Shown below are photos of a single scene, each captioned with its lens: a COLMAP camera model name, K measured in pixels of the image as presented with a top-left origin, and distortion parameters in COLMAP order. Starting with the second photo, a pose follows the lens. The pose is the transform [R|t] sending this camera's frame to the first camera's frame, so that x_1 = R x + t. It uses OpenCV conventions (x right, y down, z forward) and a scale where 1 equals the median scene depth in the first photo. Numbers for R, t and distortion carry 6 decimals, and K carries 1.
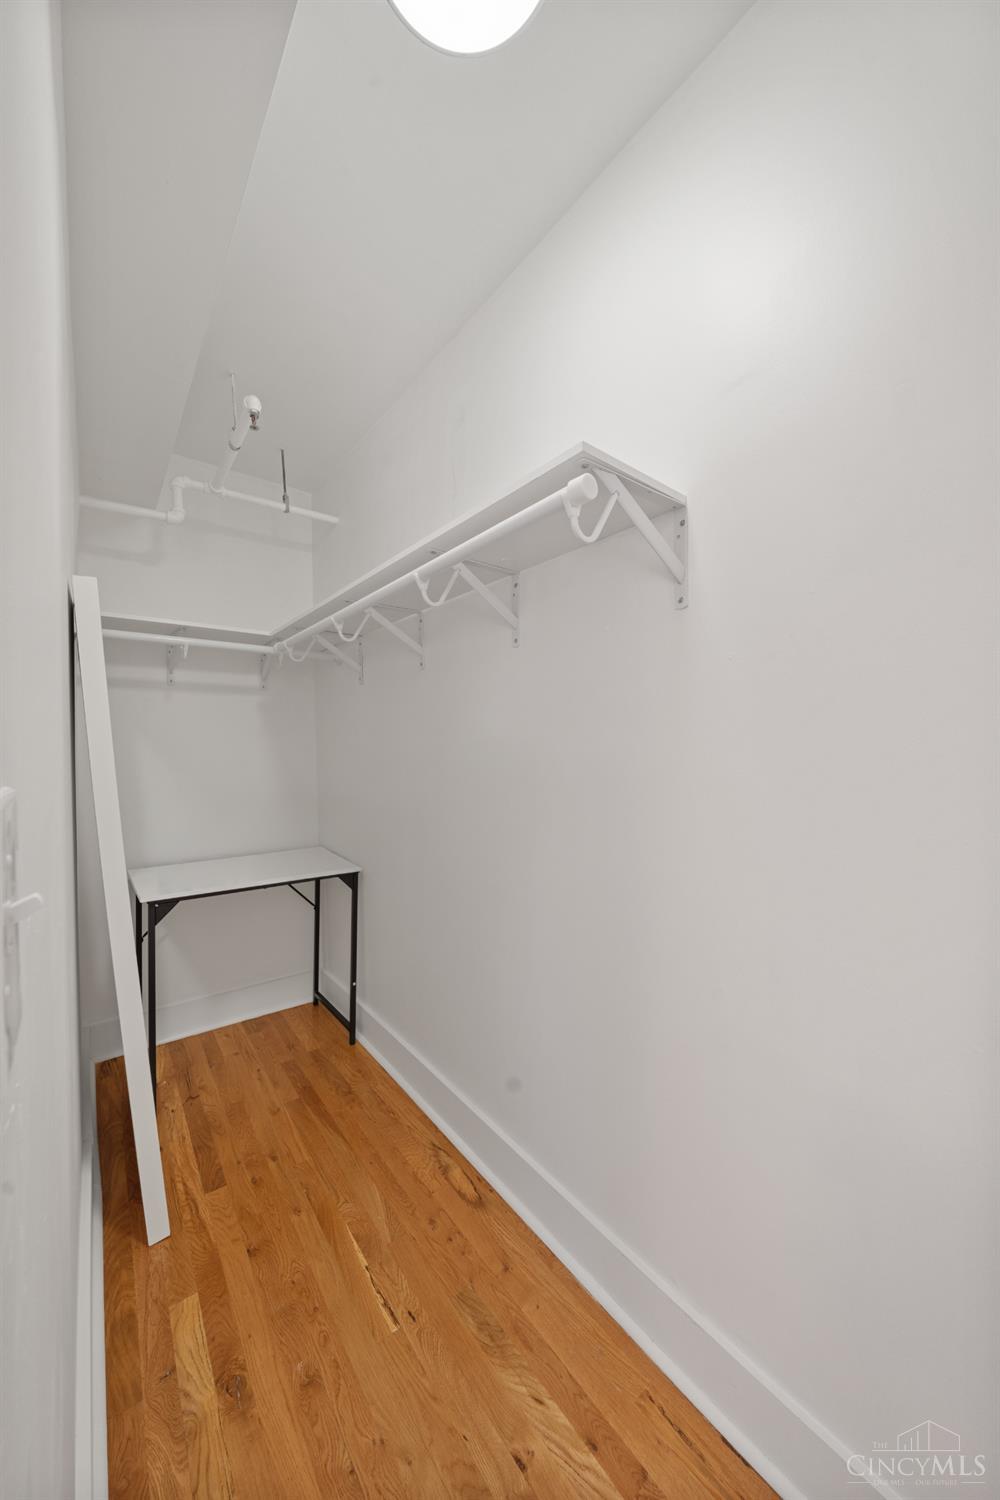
lens RADIAL K [[519.6, 0, 499.5], [0, 519.6, 748.2], [0, 0, 1]] dist [-0.000365, -0.000050]
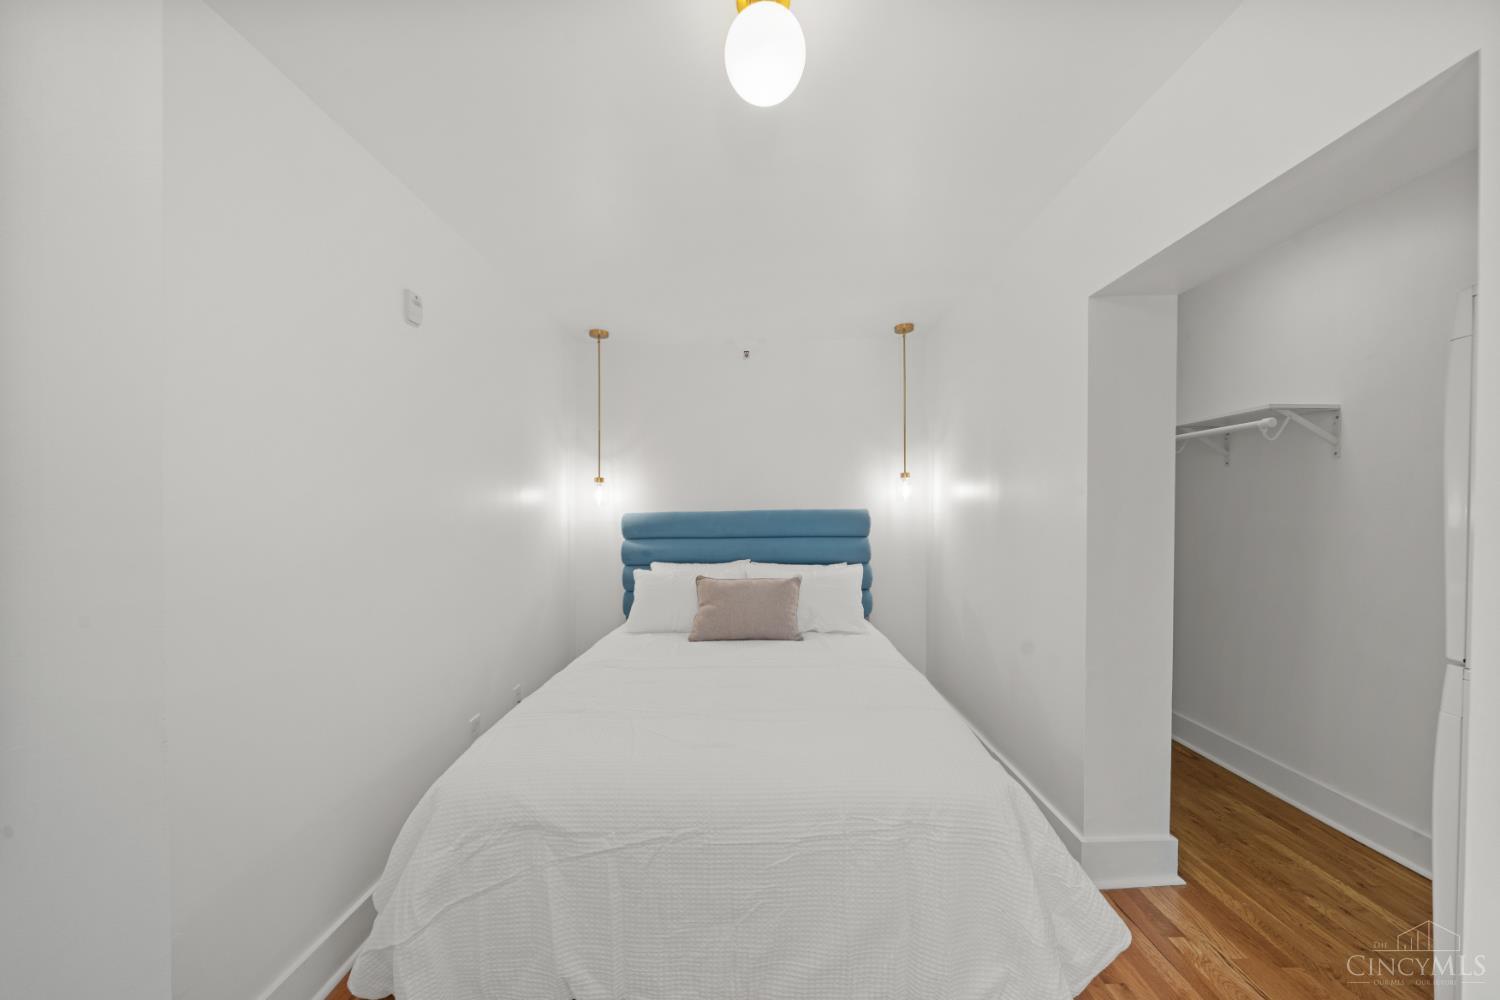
lens RADIAL K [[519.6, 0, 750.4], [0, 519.6, 509.5], [0, 0, 1]] dist [-0.000365, -0.000050]
pose [[0.780395, 0.014322, -0.625123, -0.196647], [-0.008203, 0.999886, 0.012668, -0.063585], [0.625233, -0.004758, 0.780423, -2.232770]]
